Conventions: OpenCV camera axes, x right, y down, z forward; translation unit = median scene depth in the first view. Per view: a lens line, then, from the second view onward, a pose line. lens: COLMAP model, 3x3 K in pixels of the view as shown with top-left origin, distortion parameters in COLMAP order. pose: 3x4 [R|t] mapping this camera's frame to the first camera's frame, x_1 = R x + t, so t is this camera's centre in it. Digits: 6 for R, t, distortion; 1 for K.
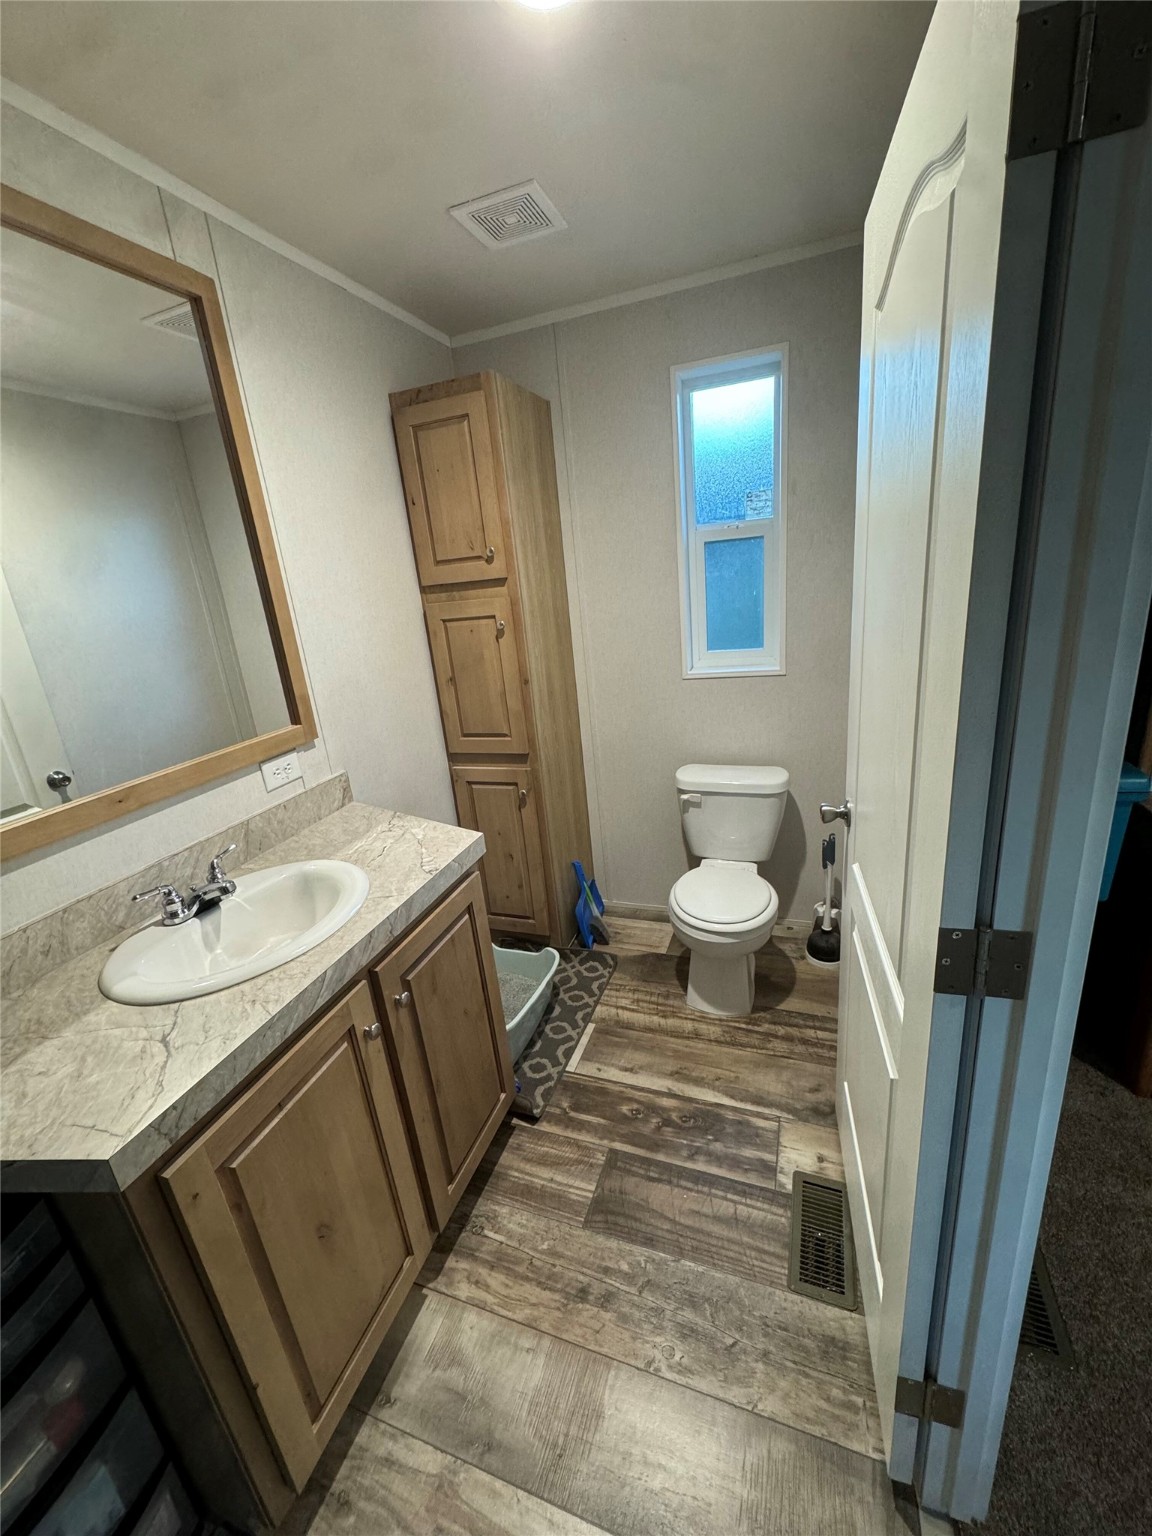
lens RADIAL K [[611.9, 0, 575.9], [0, 611.9, 767.2], [0, 0, 1]] dist [-0.003514, 0.000553]
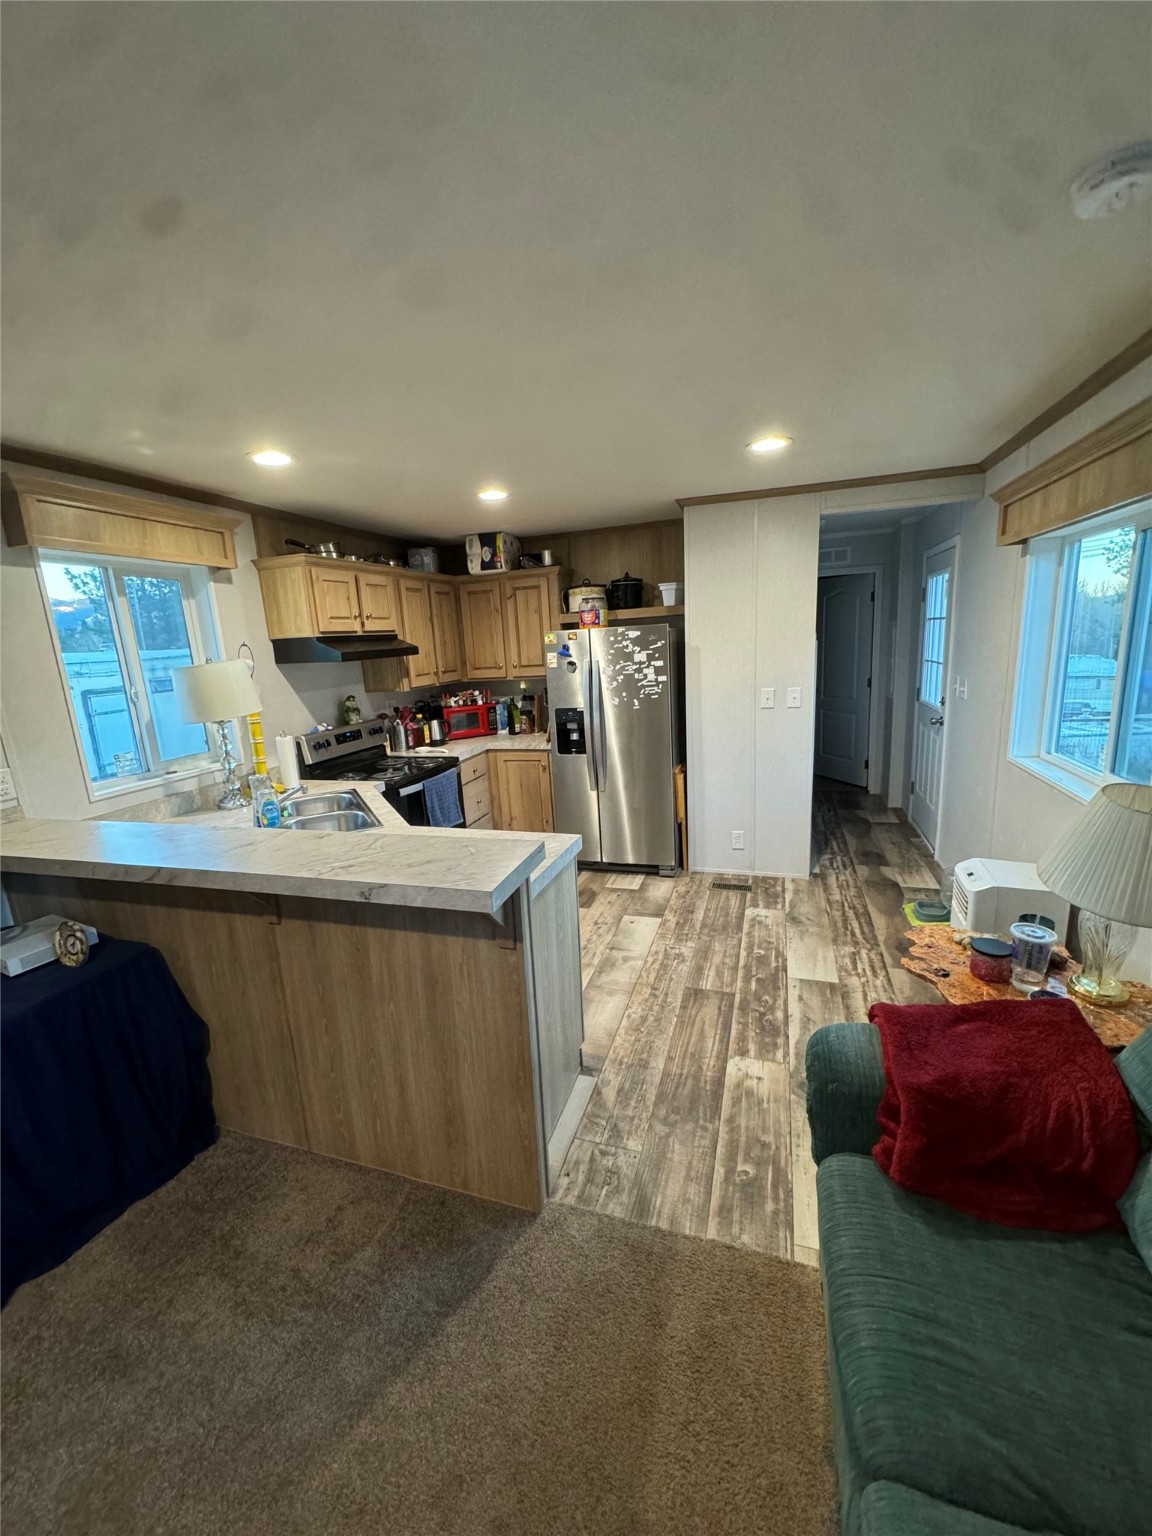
lens RADIAL K [[611.9, 0, 575.9], [0, 611.9, 767.2], [0, 0, 1]] dist [-0.003514, 0.000553]
pose [[0.041425, 0.285100, -0.957602, 1.511887], [-0.257296, 0.929145, 0.265497, -0.284079], [0.965444, 0.235389, 0.111845, 0.268228]]
